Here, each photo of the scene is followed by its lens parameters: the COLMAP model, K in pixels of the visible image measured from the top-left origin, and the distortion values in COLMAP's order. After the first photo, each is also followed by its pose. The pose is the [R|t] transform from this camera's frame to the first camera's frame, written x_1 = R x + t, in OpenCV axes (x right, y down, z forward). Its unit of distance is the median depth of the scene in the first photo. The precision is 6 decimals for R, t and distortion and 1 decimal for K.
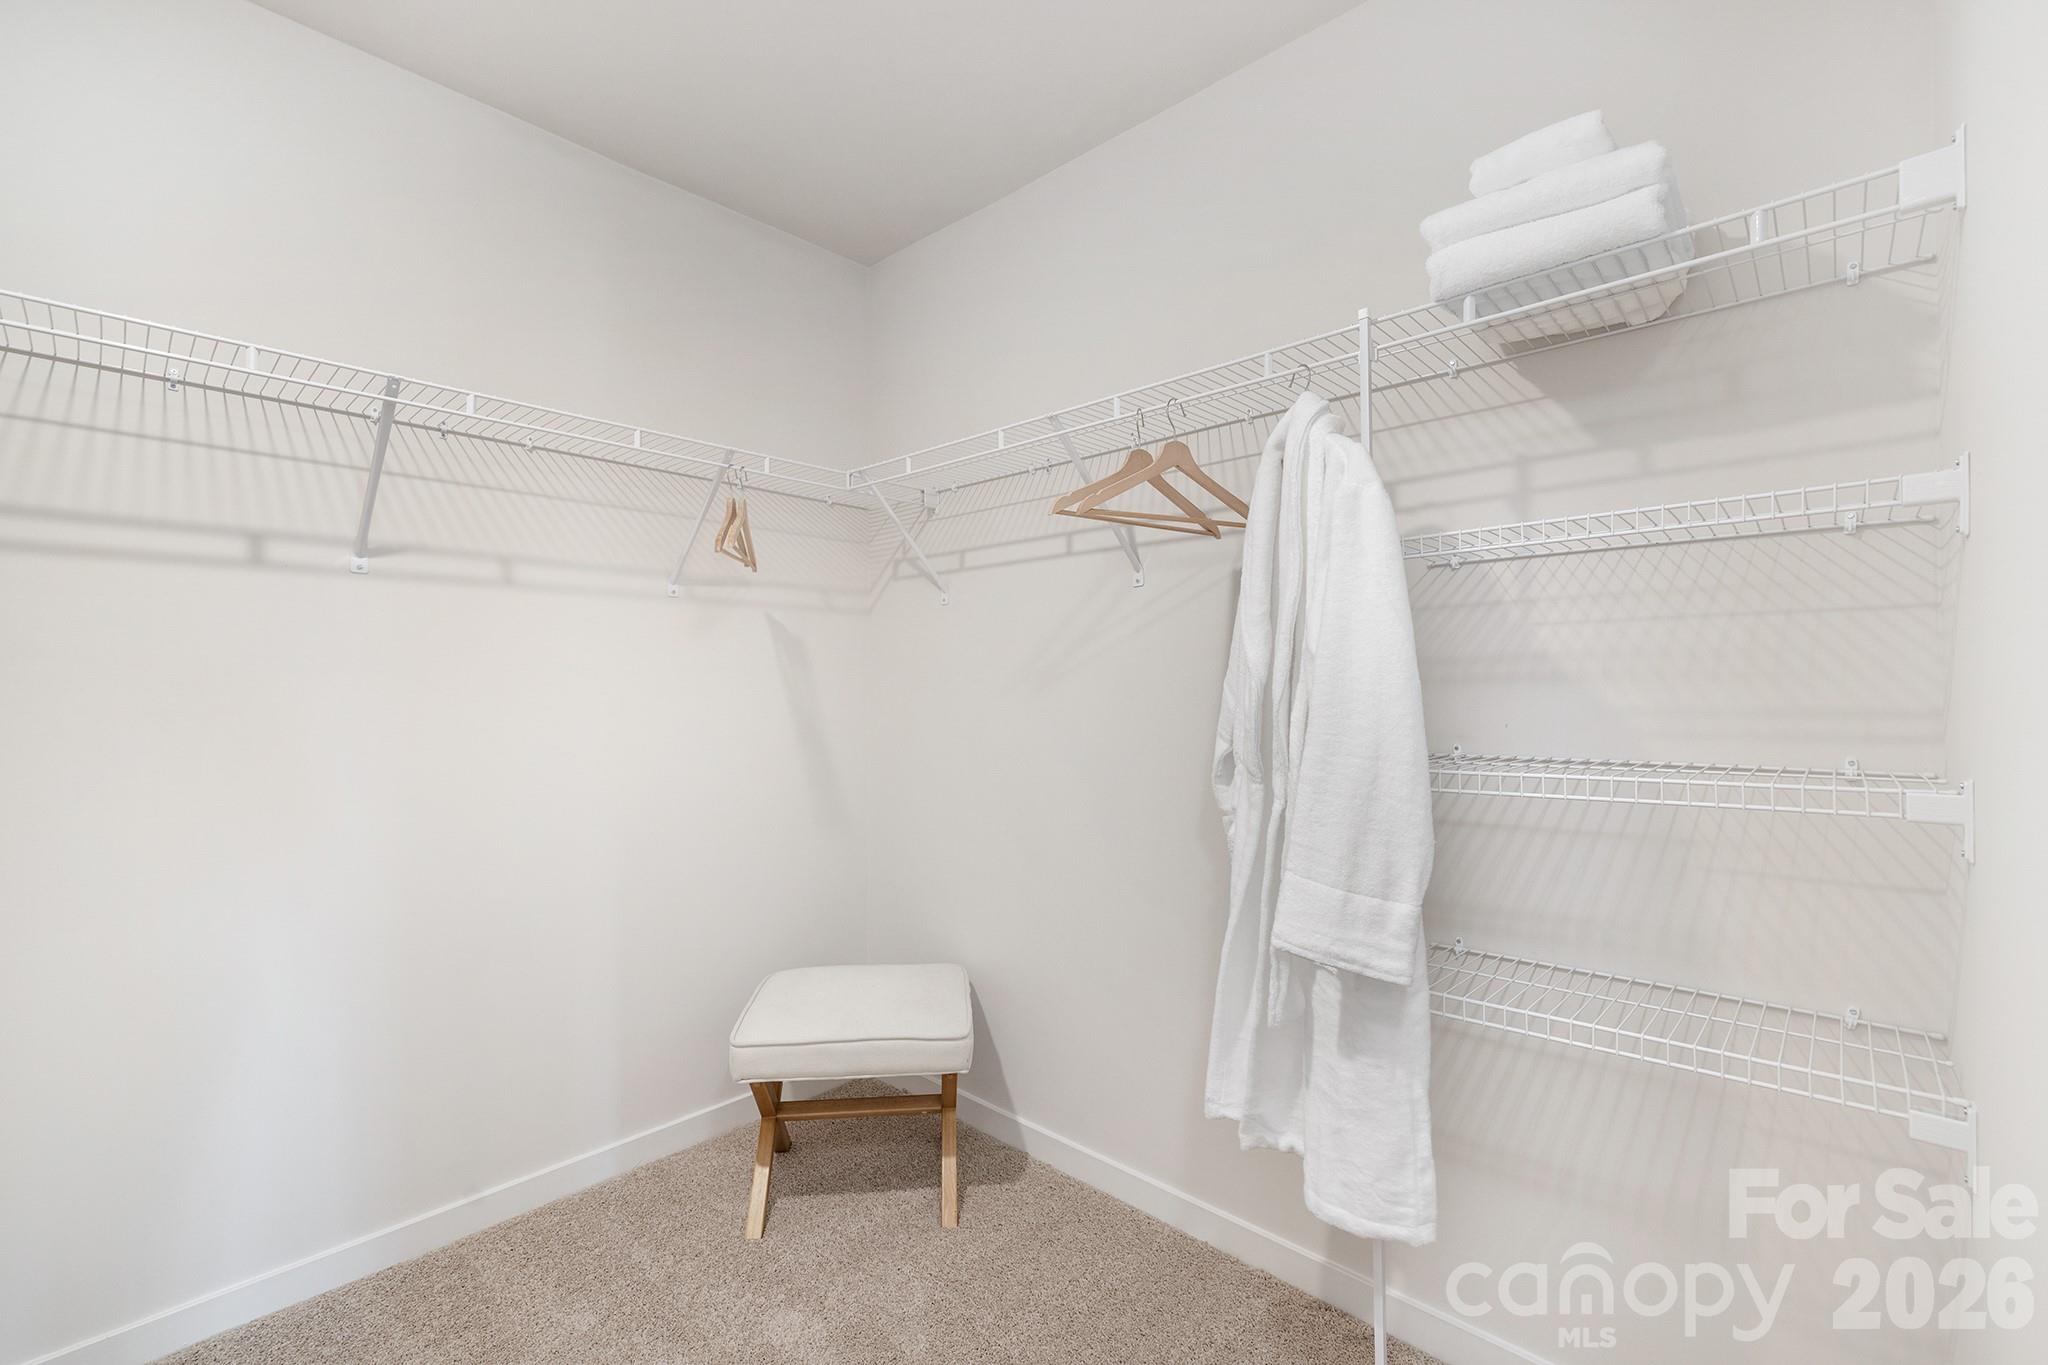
lens RADIAL K [[867.8, 0, 1025.2], [0, 867.8, 674.4], [0, 0, 1]] dist [-0.000745, -0.000169]
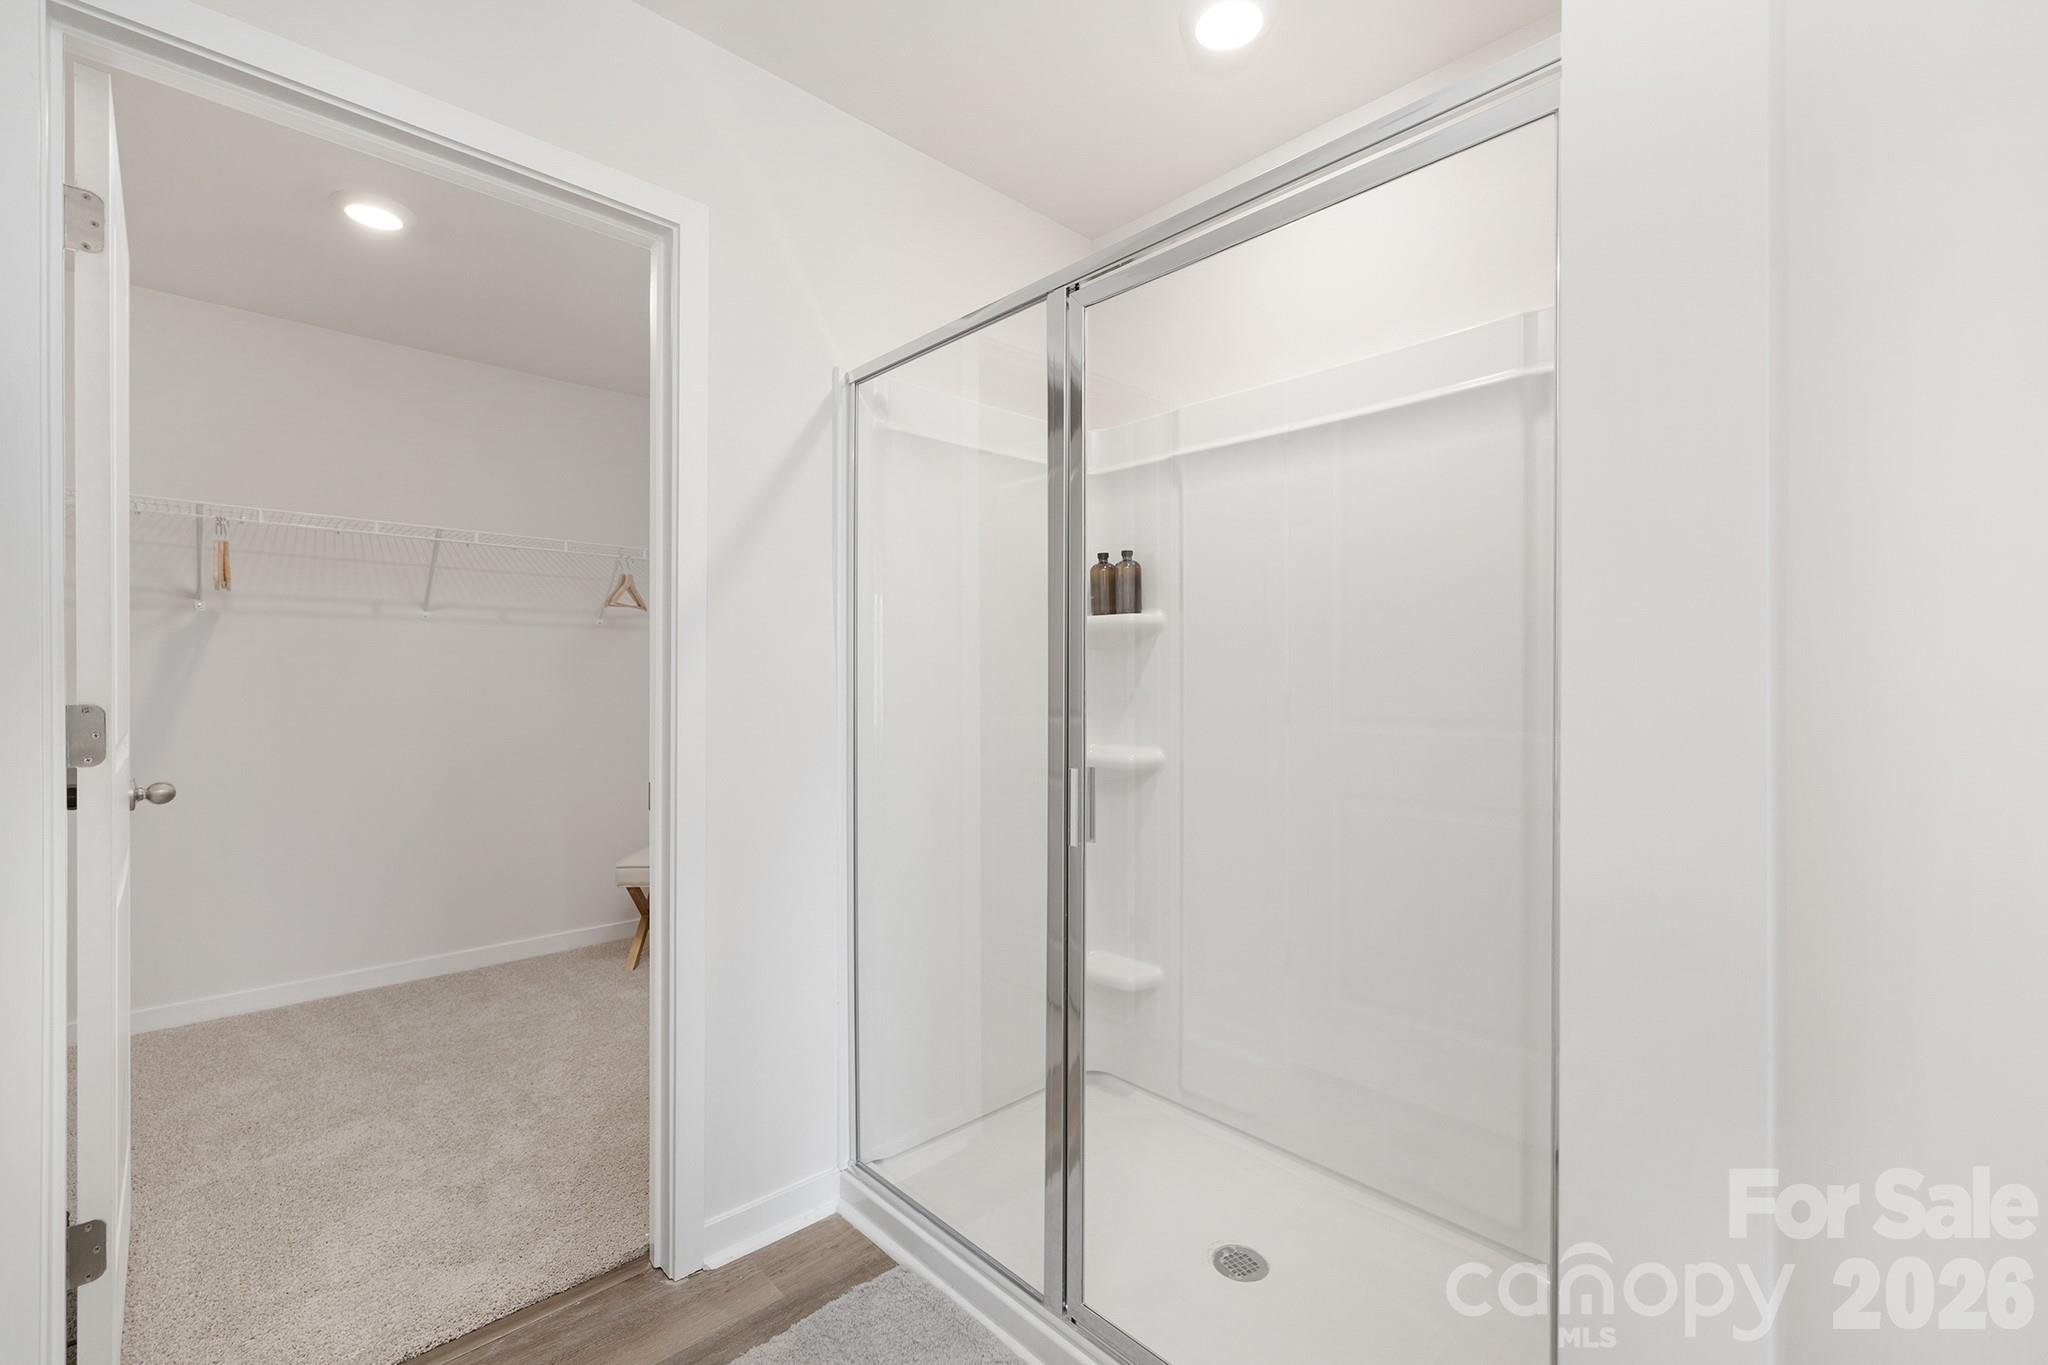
lens RADIAL K [[896.1, 0, 1024.0], [0, 896.1, 682.5], [0, 0, 1]] dist [0.002685, 0.000326]
pose [[0.997524, -0.023847, -0.066162, 0.630719], [0.022429, 0.999504, -0.022087, 0.088235], [0.066656, 0.020549, 0.997564, -0.821276]]
